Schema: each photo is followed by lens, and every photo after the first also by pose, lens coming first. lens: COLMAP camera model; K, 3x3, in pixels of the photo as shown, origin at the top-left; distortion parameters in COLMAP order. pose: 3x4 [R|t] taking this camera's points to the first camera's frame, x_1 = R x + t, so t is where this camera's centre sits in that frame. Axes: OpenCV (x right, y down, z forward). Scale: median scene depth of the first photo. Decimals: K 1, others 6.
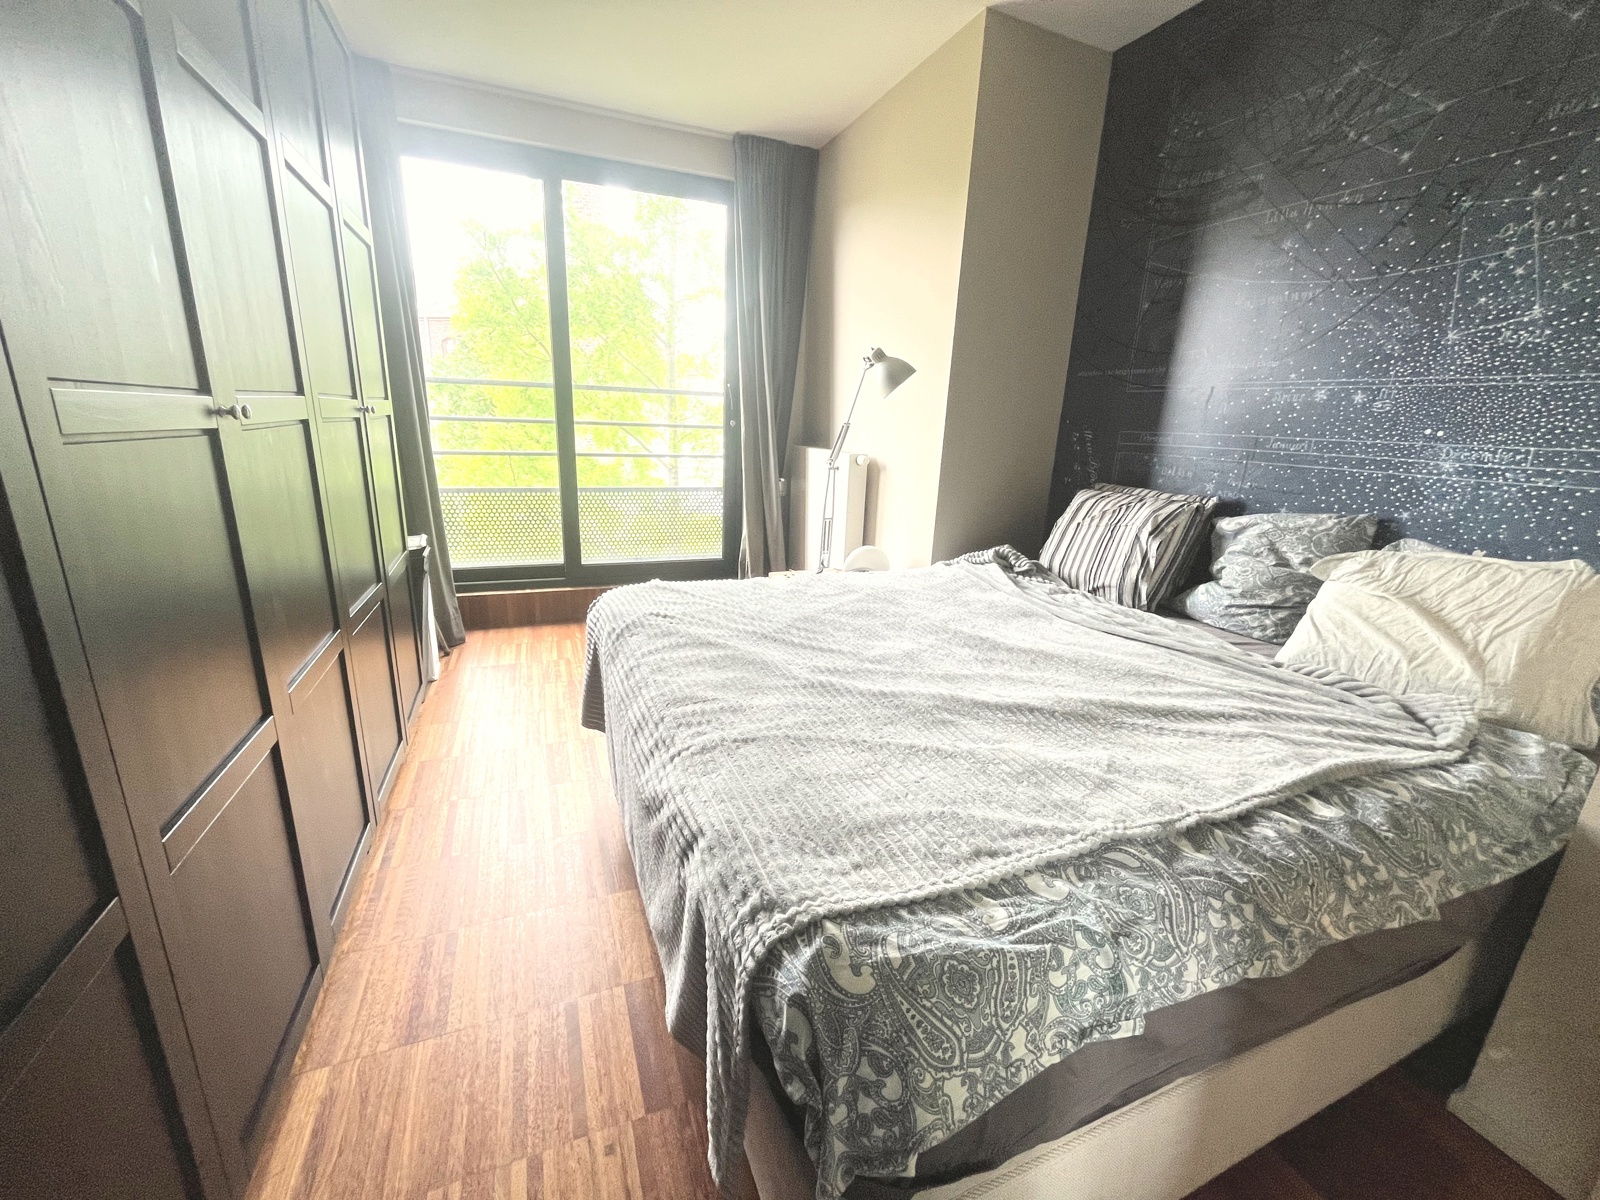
lens RADIAL K [[652.9, 0, 804.8], [0, 652.9, 603.1], [0, 0, 1]] dist [-0.000077, -0.001050]
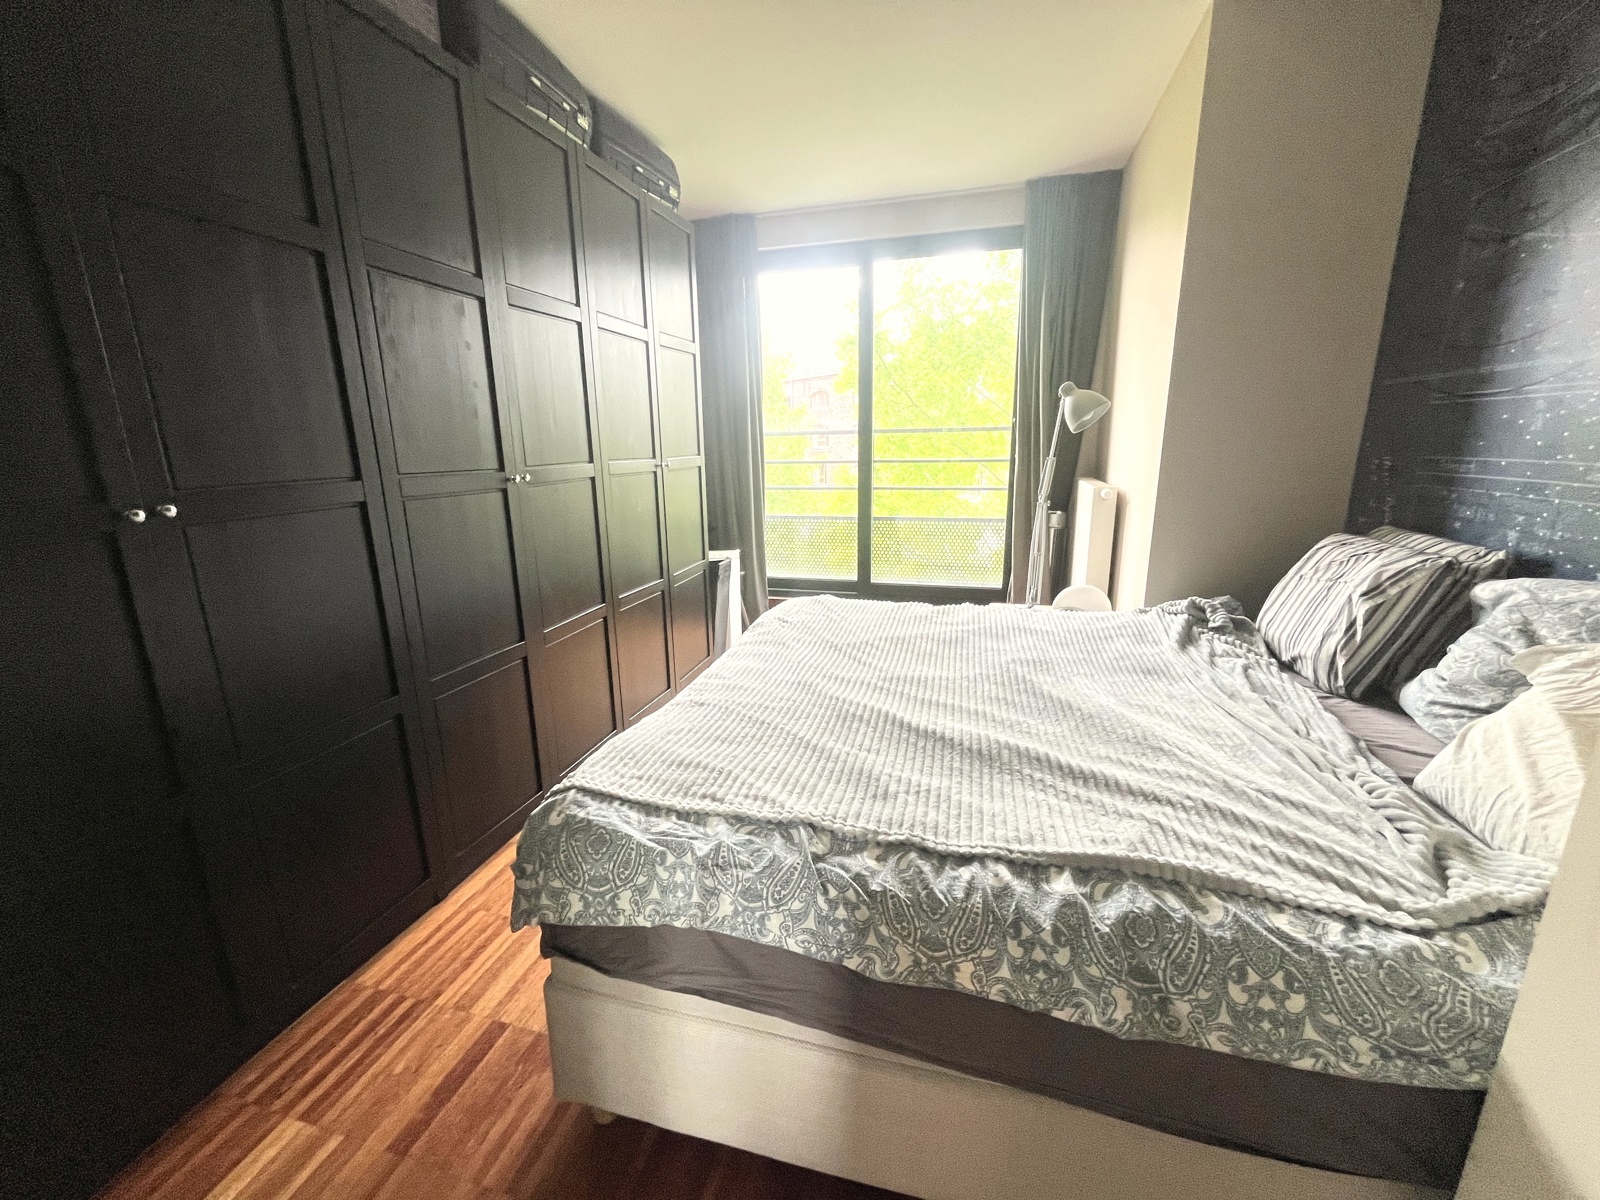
lens RADIAL K [[652.9, 0, 789.5], [0, 652.9, 602.3], [0, 0, 1]] dist [-0.000077, -0.001050]
pose [[0.783113, 0.099398, -0.613885, 0.759377], [-0.123672, 0.992319, 0.002909, -0.027480], [0.609459, 0.073642, 0.789390, -0.002045]]
